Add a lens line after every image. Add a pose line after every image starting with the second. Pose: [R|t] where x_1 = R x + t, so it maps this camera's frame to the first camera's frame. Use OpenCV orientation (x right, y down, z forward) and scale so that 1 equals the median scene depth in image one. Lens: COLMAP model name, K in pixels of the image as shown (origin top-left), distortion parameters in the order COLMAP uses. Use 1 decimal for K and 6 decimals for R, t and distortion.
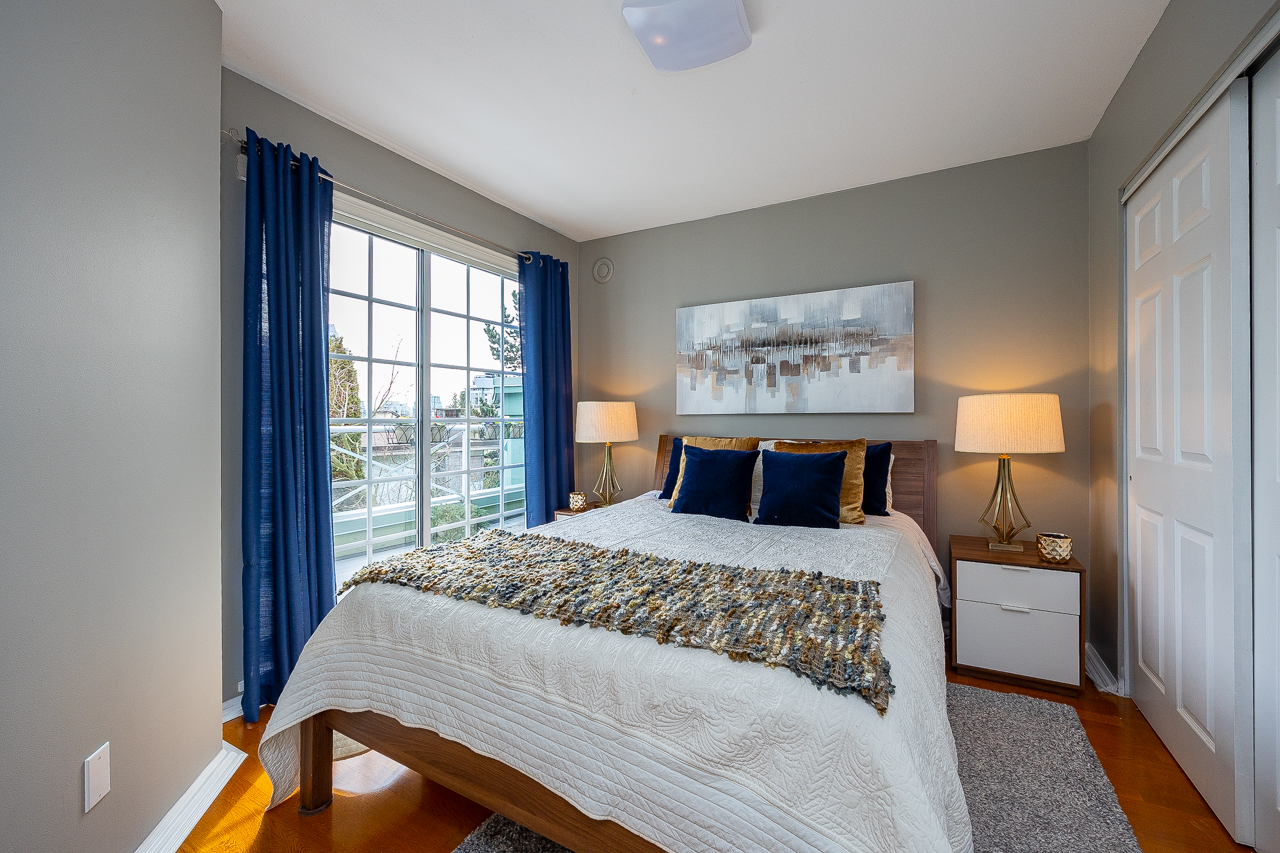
lens RADIAL K [[550.5, 0, 640.0], [0, 550.5, 426.5], [0, 0, 1]] dist [-0.003264, -0.000837]
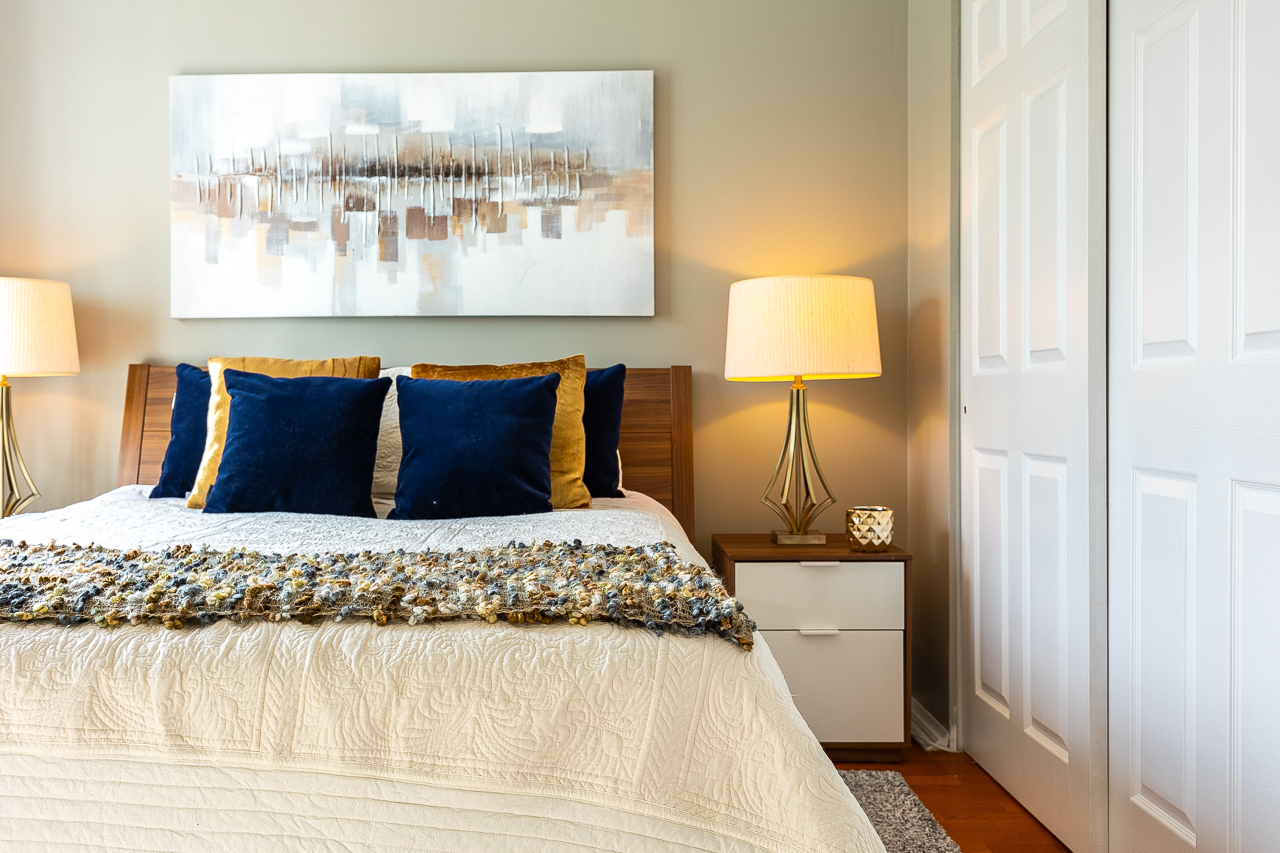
lens RADIAL K [[1275.3, 0, 640.0], [0, 1275.3, 426.5], [0, 0, 1]] dist [-0.002001, -0.007207]
pose [[0.872615, -0.015204, 0.488173, -0.126069], [0.006612, 0.999792, 0.019319, 0.057464], [-0.488364, -0.013630, 0.872533, -0.091267]]
